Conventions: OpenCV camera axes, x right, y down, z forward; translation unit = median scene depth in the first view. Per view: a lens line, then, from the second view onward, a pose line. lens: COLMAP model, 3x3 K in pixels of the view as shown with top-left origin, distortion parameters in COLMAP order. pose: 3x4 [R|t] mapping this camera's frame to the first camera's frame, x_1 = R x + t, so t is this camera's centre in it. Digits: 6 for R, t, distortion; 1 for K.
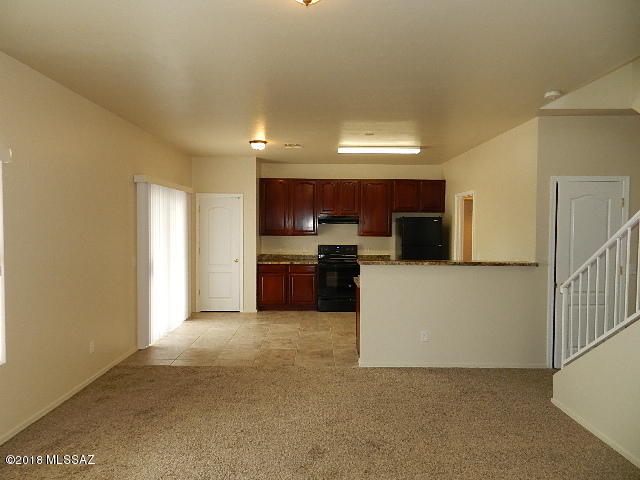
lens RADIAL K [[430.8, 0, 316.7], [0, 430.8, 239.6], [0, 0, 1]] dist [0.015434, -0.002604]
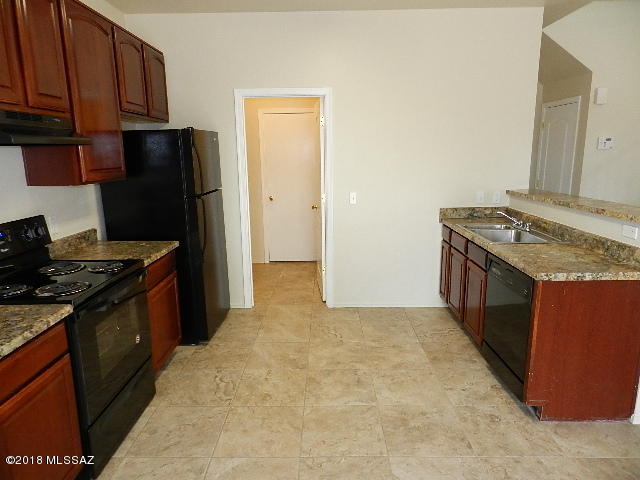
lens RADIAL K [[430.8, 0, 320.5], [0, 430.8, 236.4], [0, 0, 1]] dist [0.015434, -0.002604]
pose [[0.011093, -0.199155, 0.979905, -0.226934], [0.040846, 0.979238, 0.198557, -0.027680], [-0.999104, 0.037823, 0.018997, 0.855950]]
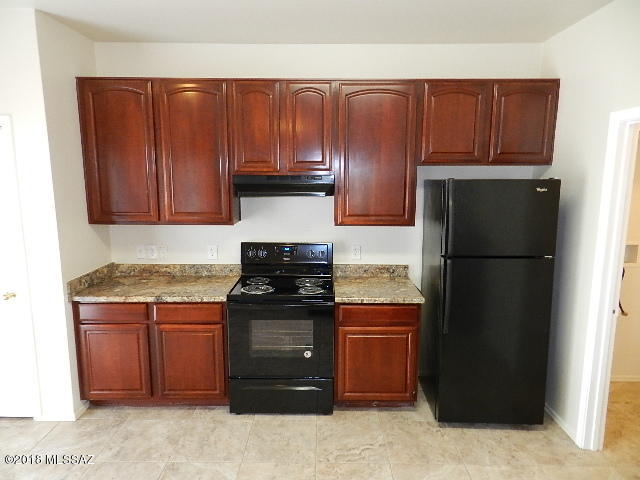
lens RADIAL K [[430.8, 0, 321.1], [0, 430.8, 242.1], [0, 0, 1]] dist [0.015434, -0.002604]
pose [[0.999983, -0.002169, -0.005428, 0.091359], [0.002866, 0.991248, 0.131985, -0.047992], [0.005094, -0.131999, 0.991237, 0.621606]]
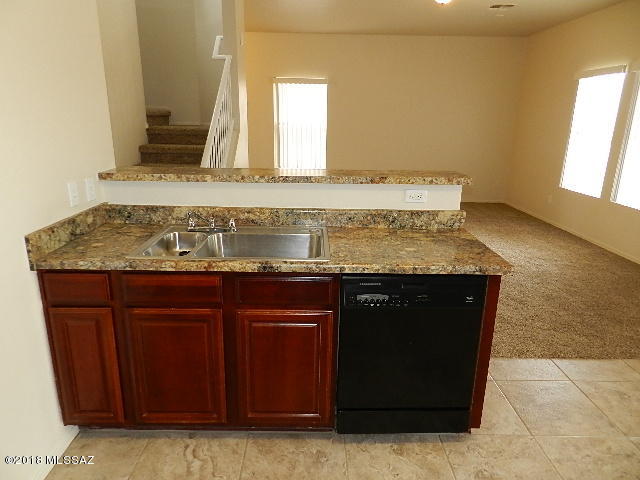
lens RADIAL K [[430.8, 0, 321.0], [0, 430.8, 242.3], [0, 0, 1]] dist [0.015434, -0.002604]
pose [[-0.999615, -0.022161, -0.016690, 0.159202], [-0.026243, 0.950471, 0.309705, -0.017640], [0.009000, 0.310024, -0.950686, 0.922261]]
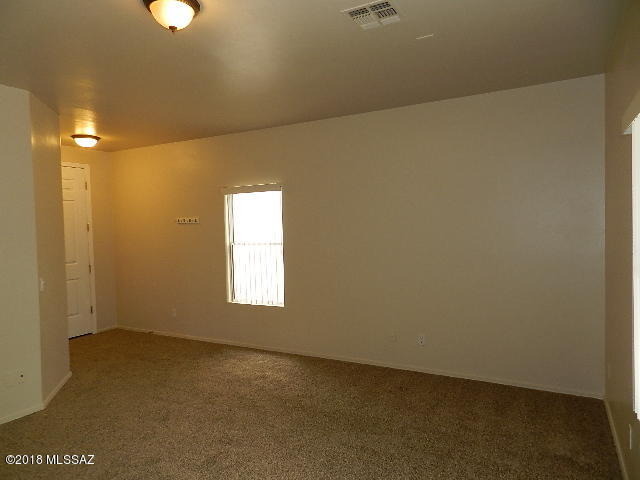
lens RADIAL K [[430.8, 0, 317.1], [0, 430.8, 240.1], [0, 0, 1]] dist [0.015434, -0.002604]
pose [[-0.872937, -0.003544, 0.487821, -0.241908], [0.031766, 0.997438, 0.064091, -0.017803], [-0.486798, 0.071444, -0.870588, 0.490052]]
